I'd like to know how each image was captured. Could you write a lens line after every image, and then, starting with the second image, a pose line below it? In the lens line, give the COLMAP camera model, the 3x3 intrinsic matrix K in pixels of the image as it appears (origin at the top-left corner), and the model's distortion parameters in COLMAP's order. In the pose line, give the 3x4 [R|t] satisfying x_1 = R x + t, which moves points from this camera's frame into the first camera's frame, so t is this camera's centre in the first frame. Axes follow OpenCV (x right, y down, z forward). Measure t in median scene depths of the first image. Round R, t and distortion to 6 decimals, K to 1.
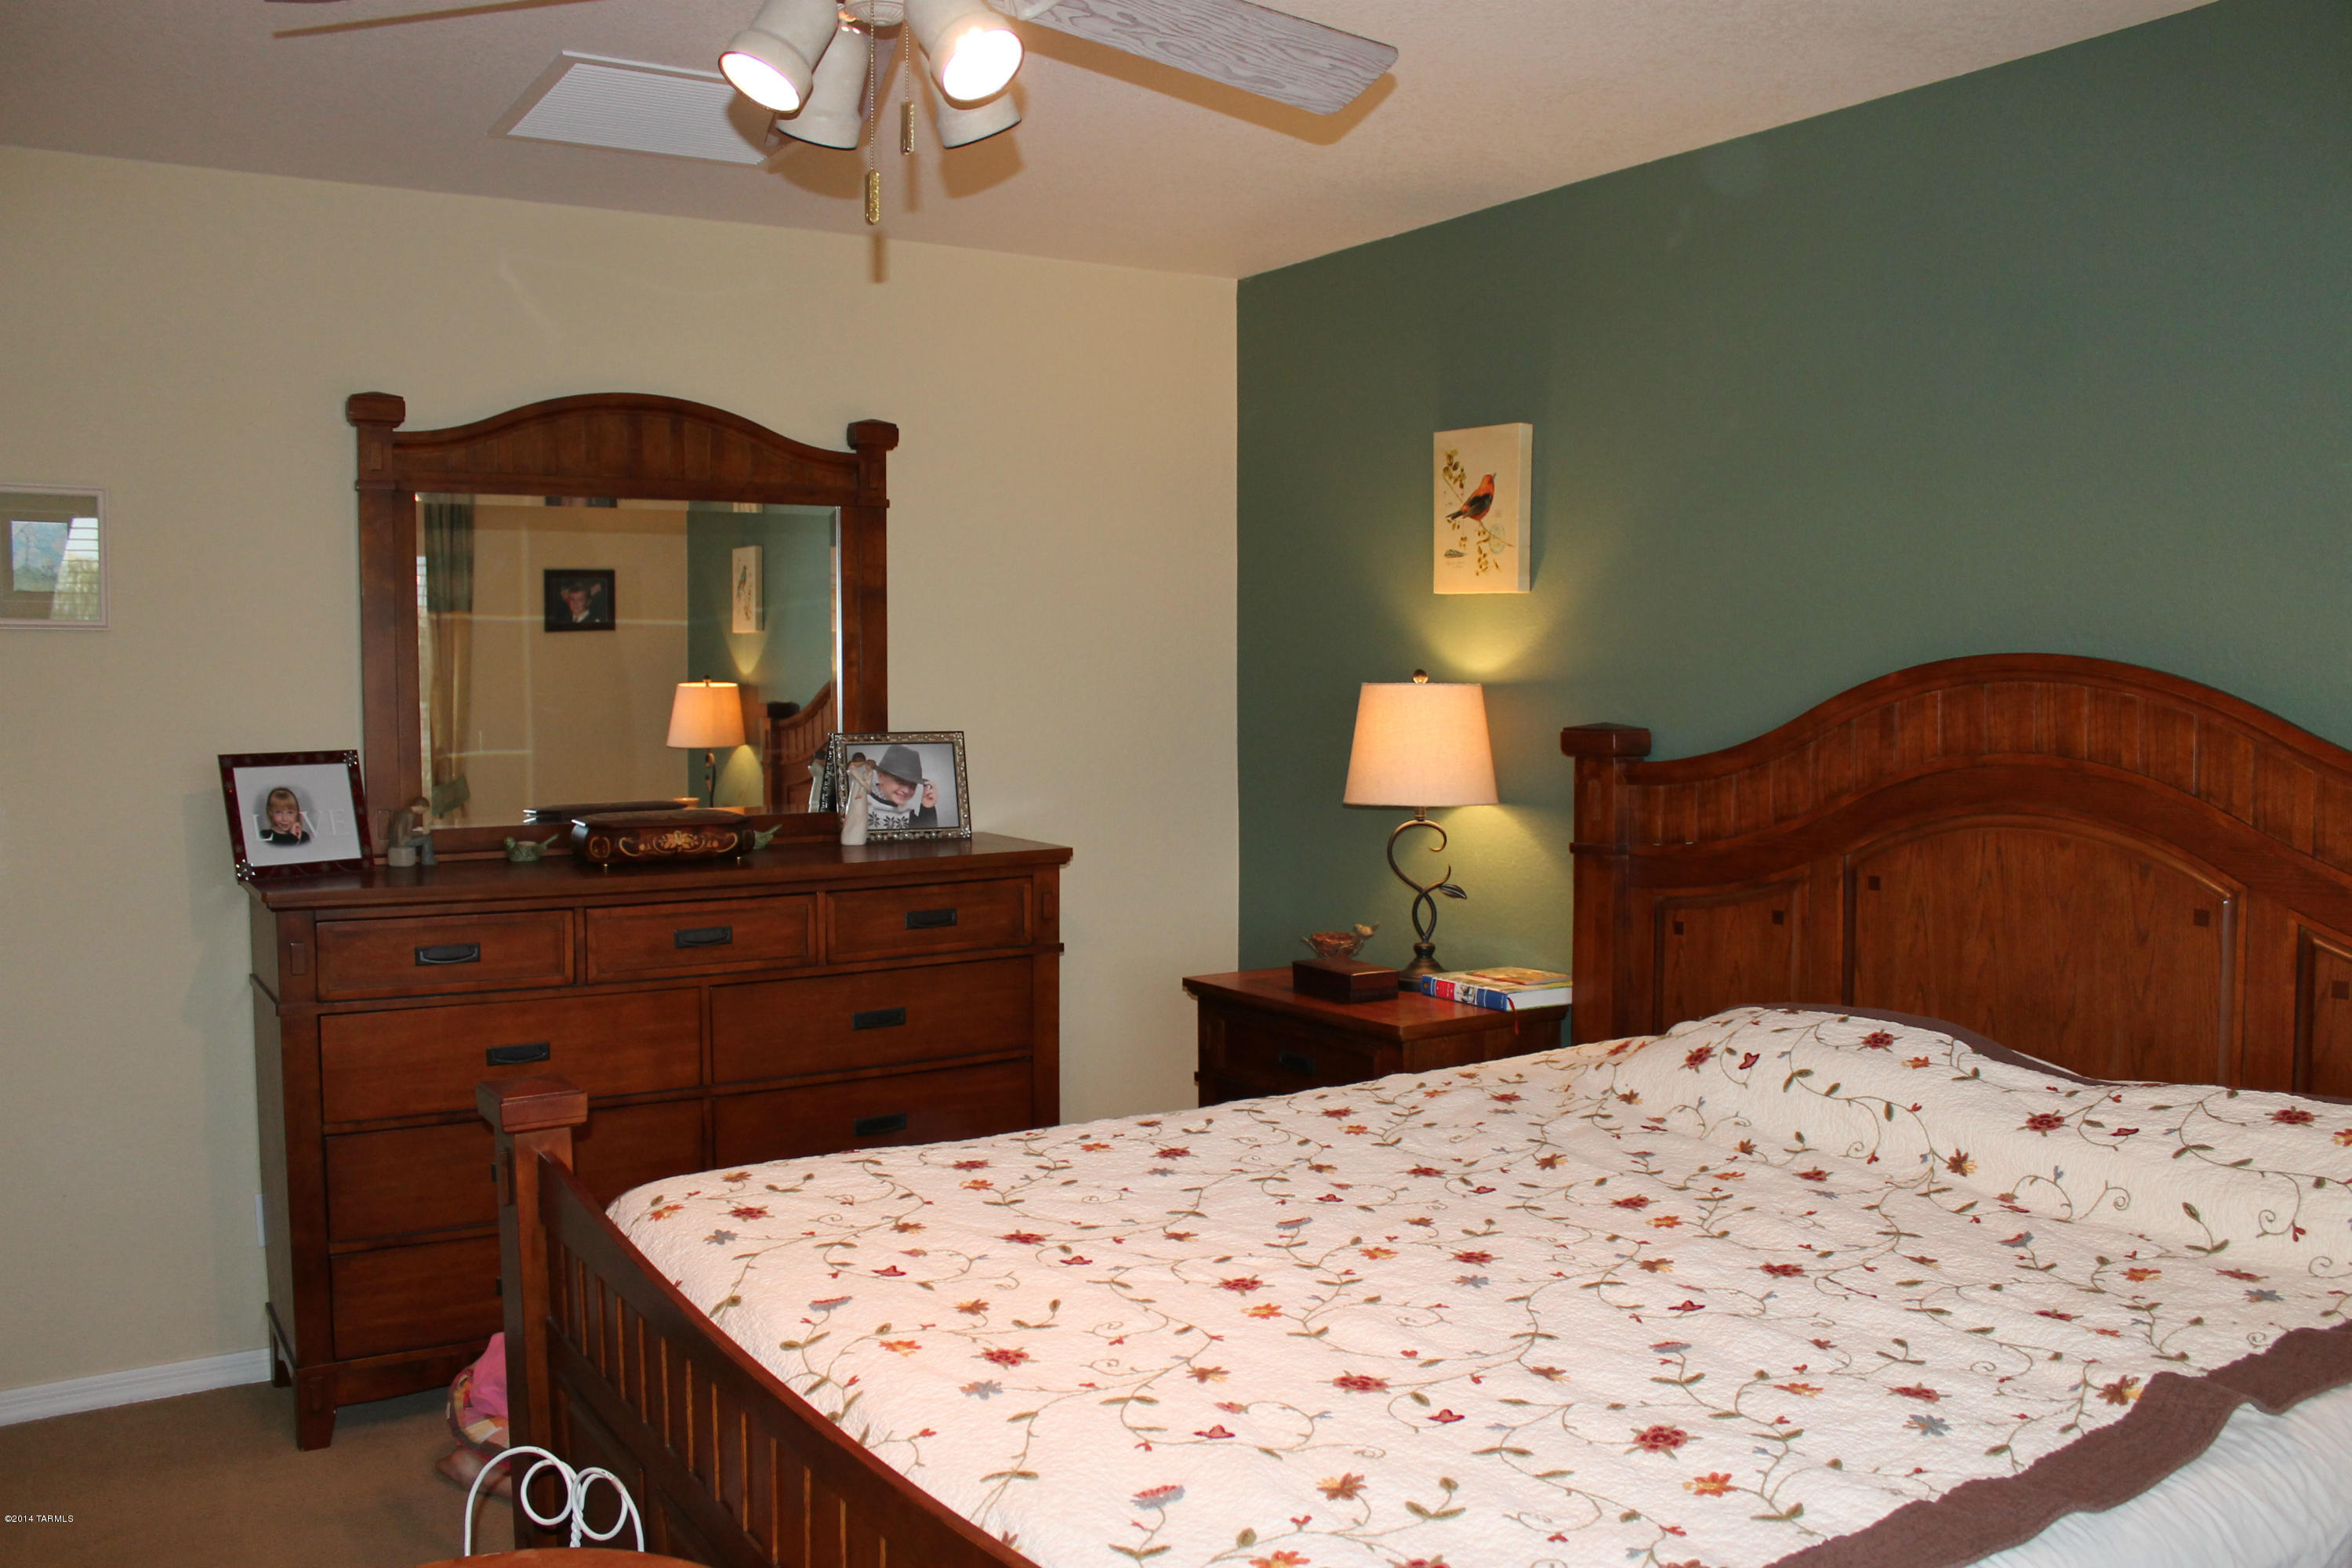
lens RADIAL K [[1957.4, 0, 1216.2], [0, 1957.4, 800.8], [0, 0, 1]] dist [-0.169966, 0.150425]
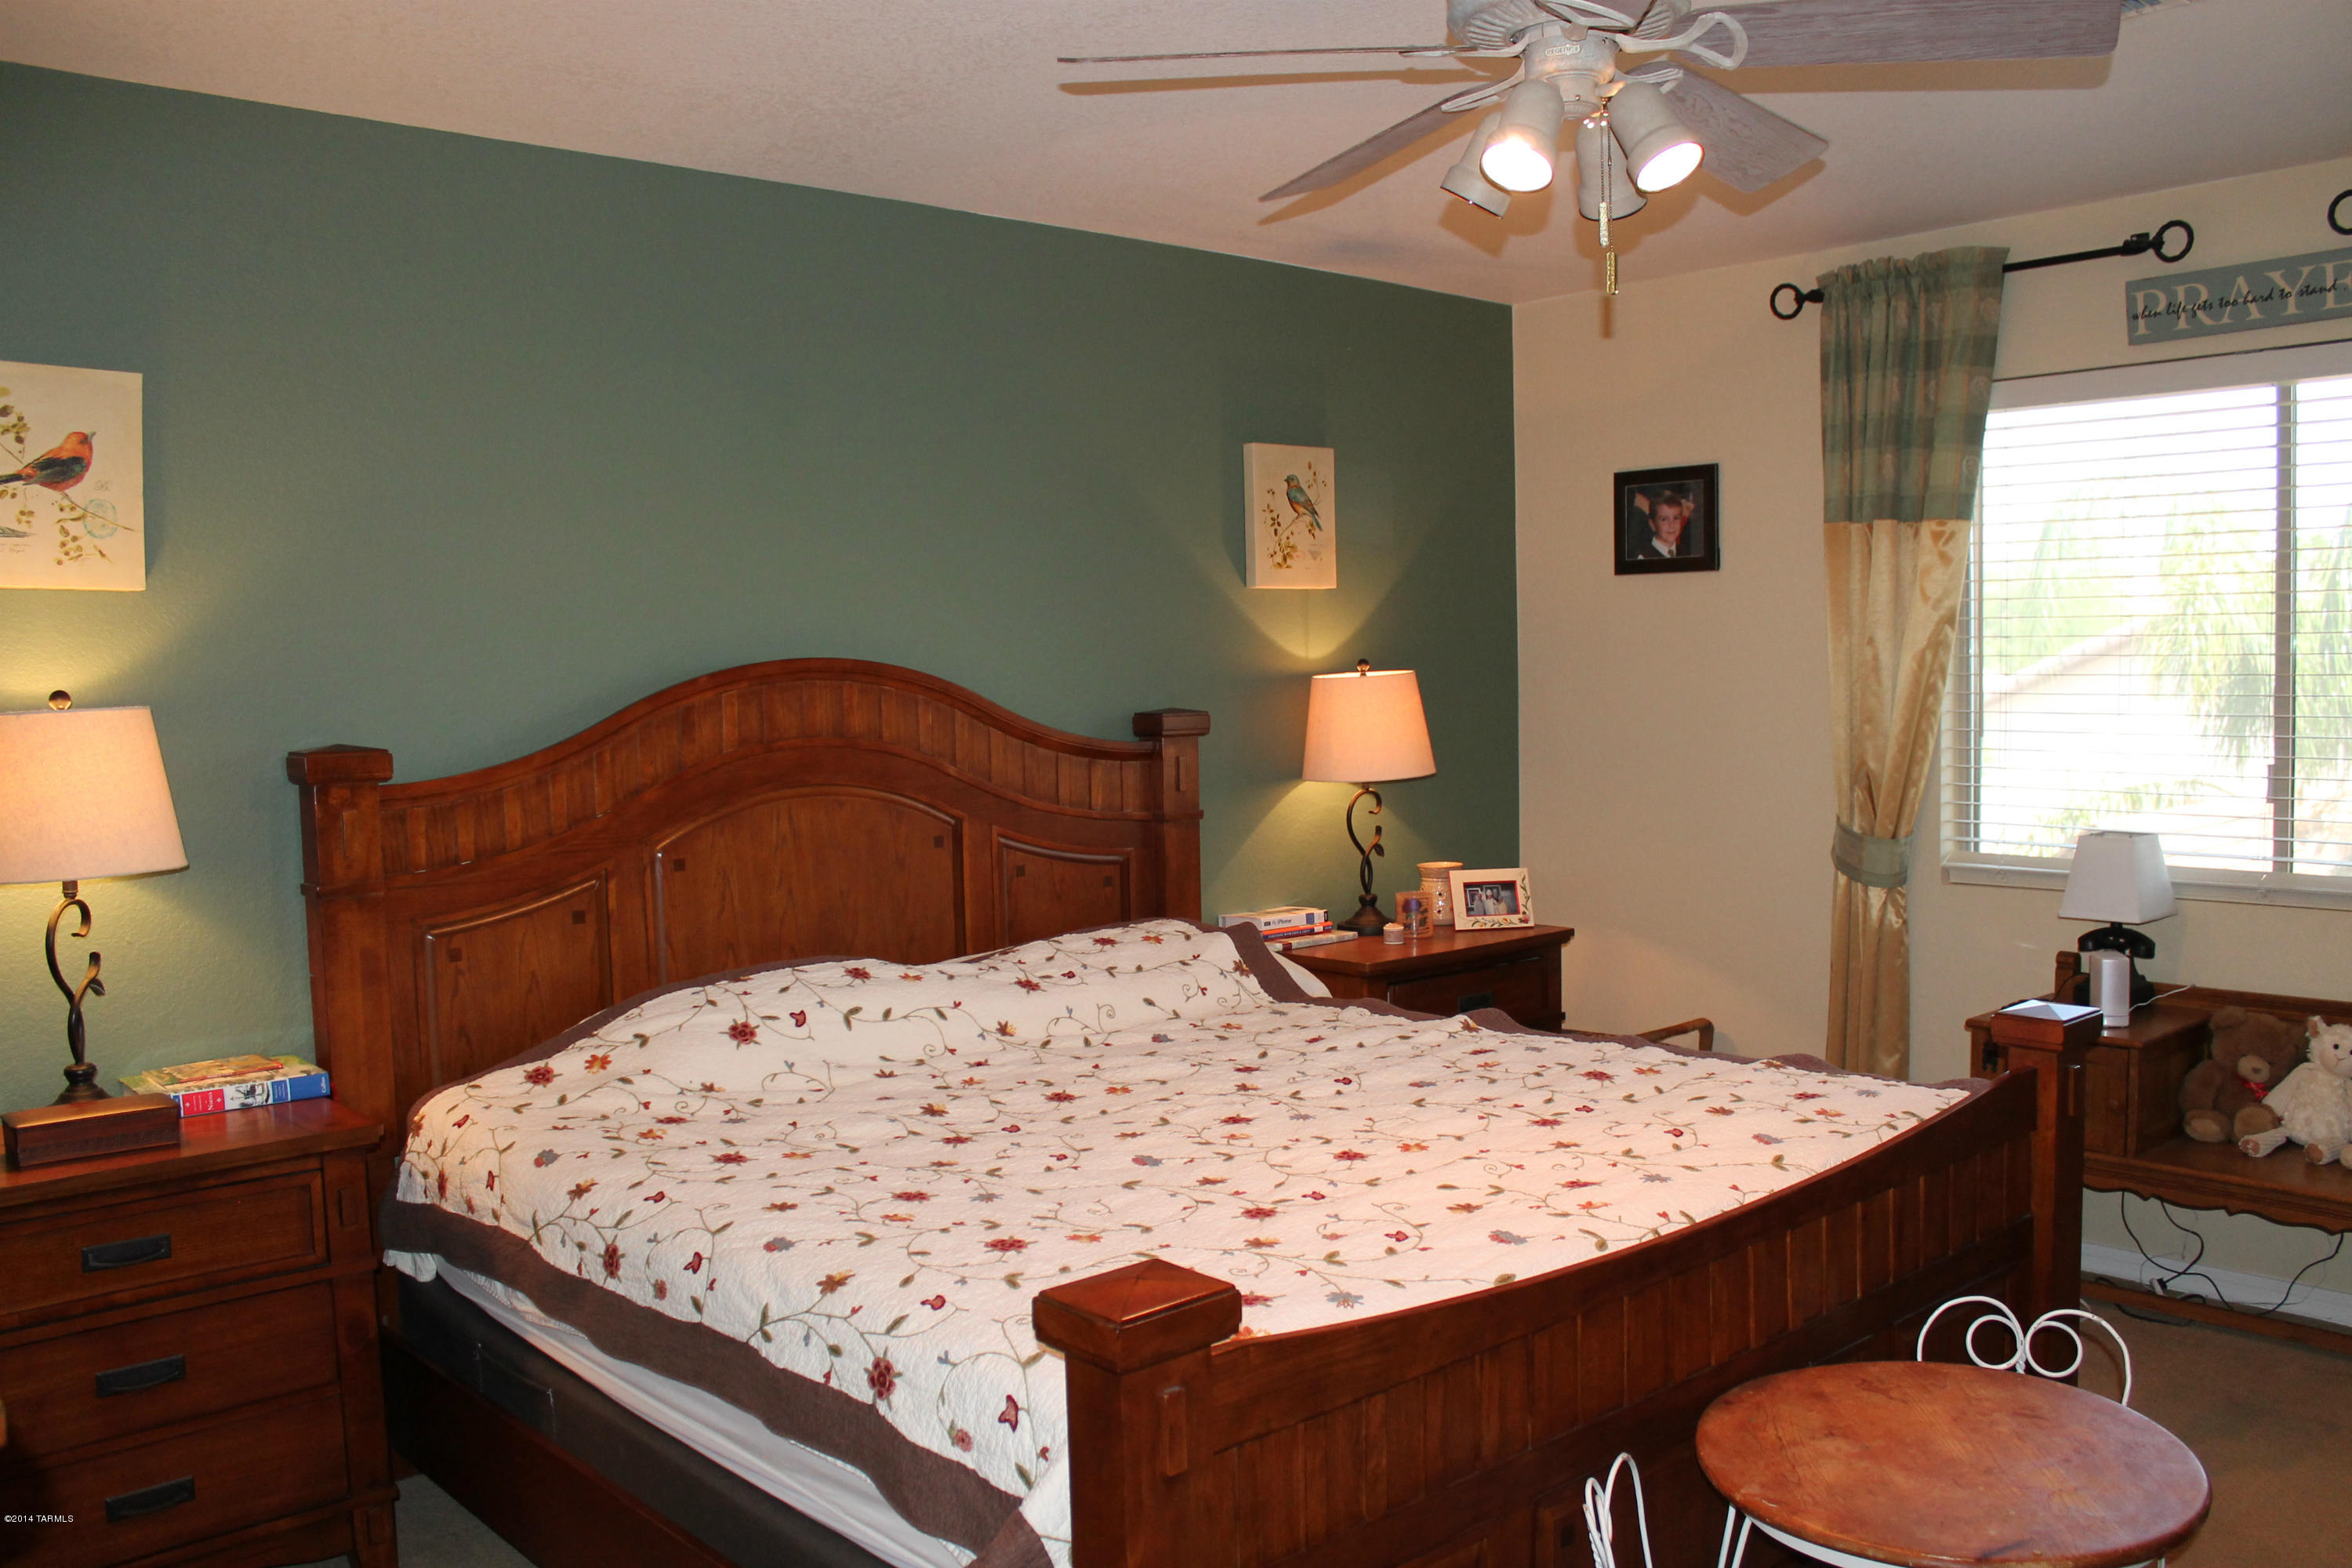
lens RADIAL K [[1957.4, 0, 1216.2], [0, 1957.4, 800.8], [0, 0, 1]] dist [-0.169966, 0.150425]
pose [[-0.153531, -0.063021, 0.986132, -0.831901], [0.085821, 0.993343, 0.076844, -0.055326], [-0.984410, 0.096429, -0.147100, 0.872763]]
